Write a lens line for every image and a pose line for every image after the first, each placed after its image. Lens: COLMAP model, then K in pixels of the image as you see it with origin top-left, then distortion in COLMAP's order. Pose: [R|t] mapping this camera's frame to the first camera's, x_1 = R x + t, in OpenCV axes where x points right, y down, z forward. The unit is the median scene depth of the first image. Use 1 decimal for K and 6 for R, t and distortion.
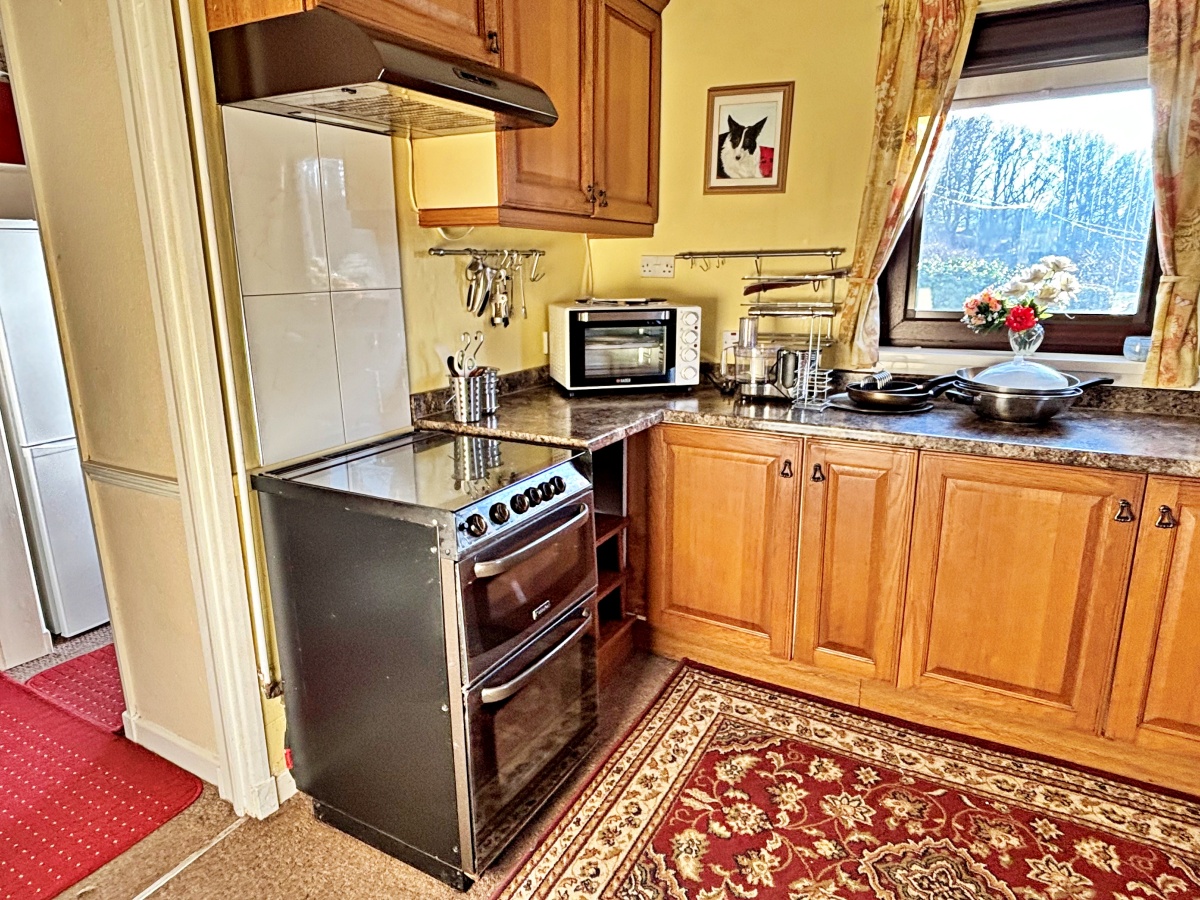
lens RADIAL K [[737.0, 0, 597.8], [0, 737.0, 452.7], [0, 0, 1]] dist [0.000184, 0.002064]
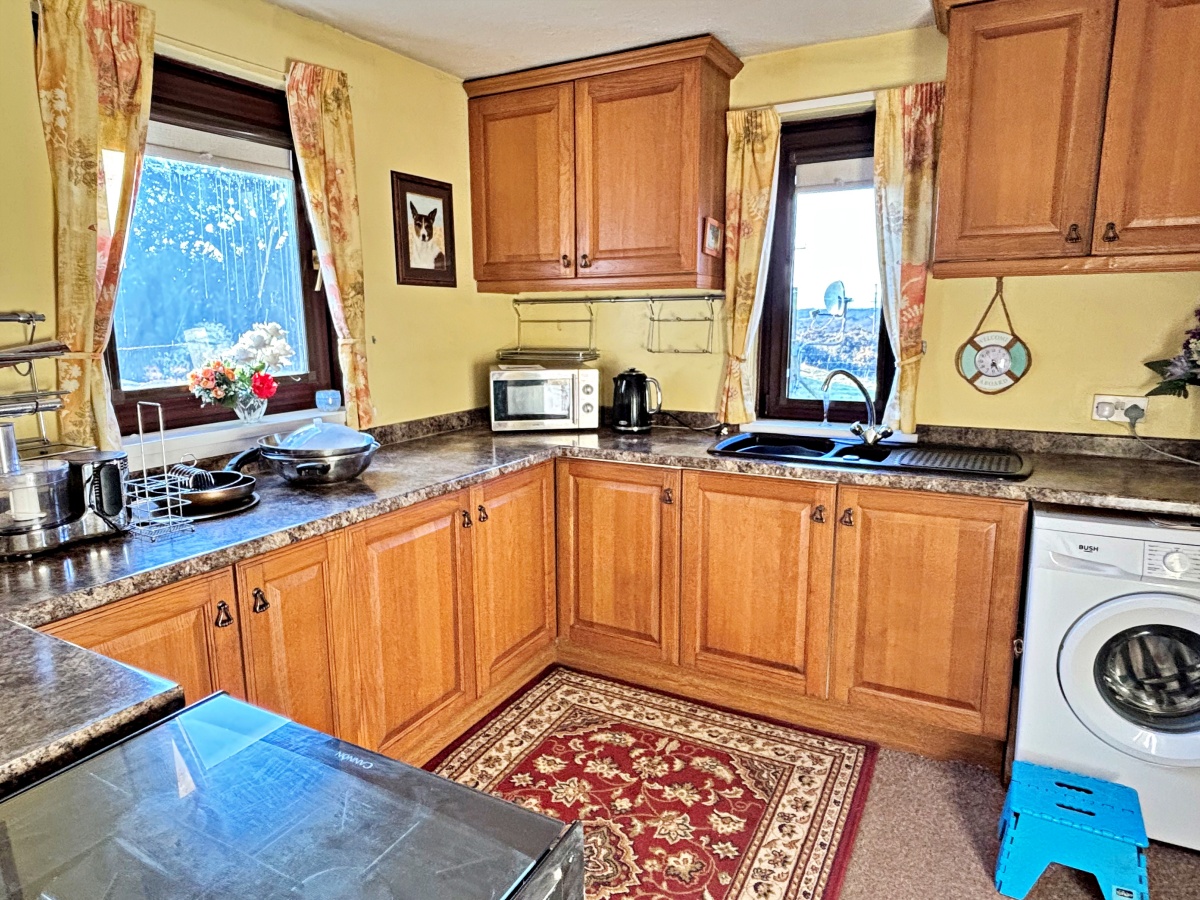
lens RADIAL K [[737.0, 0, 595.6], [0, 737.0, 440.7], [0, 0, 1]] dist [0.000184, 0.002064]
pose [[-0.004484, -0.163573, 0.986521, -0.429266], [0.262564, 0.951725, 0.158997, -0.159068], [-0.964904, 0.259738, 0.038680, 0.583312]]
